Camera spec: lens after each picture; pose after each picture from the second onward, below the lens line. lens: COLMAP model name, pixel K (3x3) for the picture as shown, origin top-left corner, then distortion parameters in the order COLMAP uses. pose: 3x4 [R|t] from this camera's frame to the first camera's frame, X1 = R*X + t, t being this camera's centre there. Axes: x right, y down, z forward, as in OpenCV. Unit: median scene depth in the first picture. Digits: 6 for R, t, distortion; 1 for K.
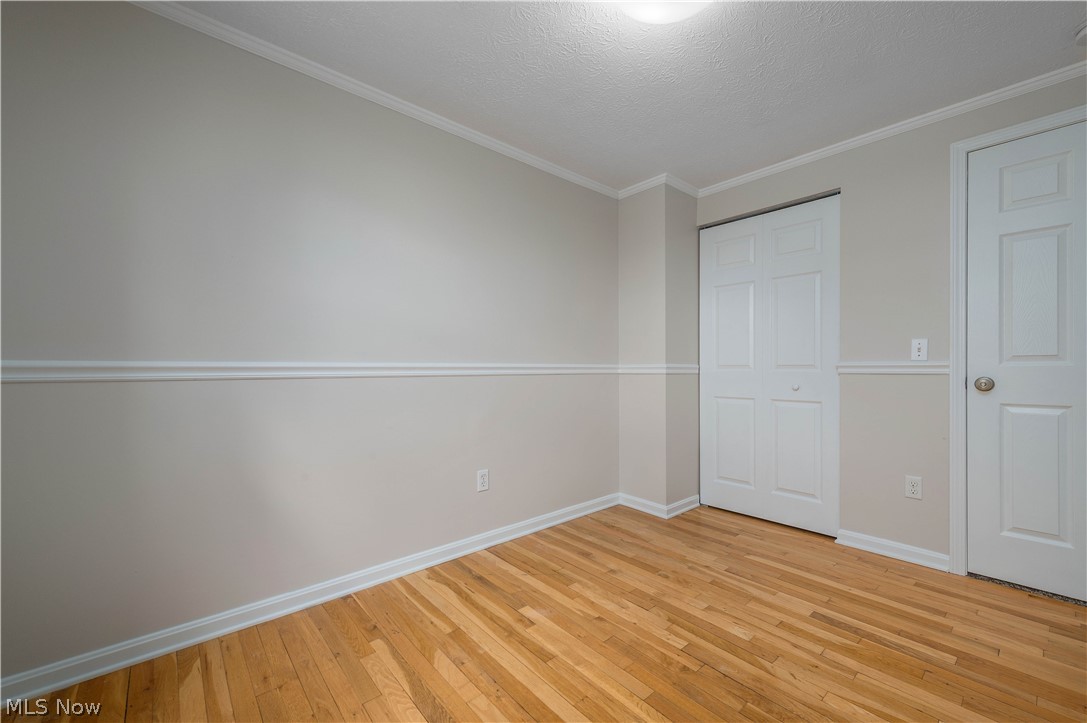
lens RADIAL K [[427.3, 0, 571.3], [0, 427.3, 362.4], [0, 0, 1]] dist [0.012025, -0.003070]
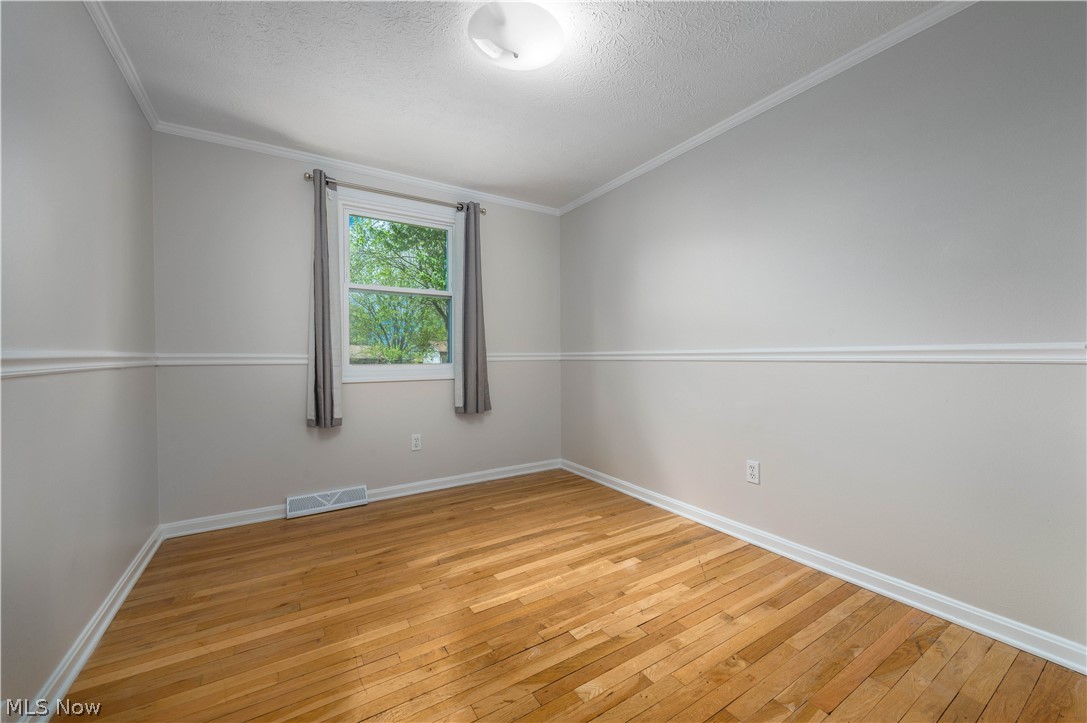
lens RADIAL K [[427.3, 0, 553.6], [0, 427.3, 360.5], [0, 0, 1]] dist [0.012025, -0.003070]
pose [[-0.158667, 0.020249, -0.987125, 0.953857], [0.015820, 0.999713, 0.017964, 0.007416], [0.987205, -0.012766, -0.158942, 0.867345]]
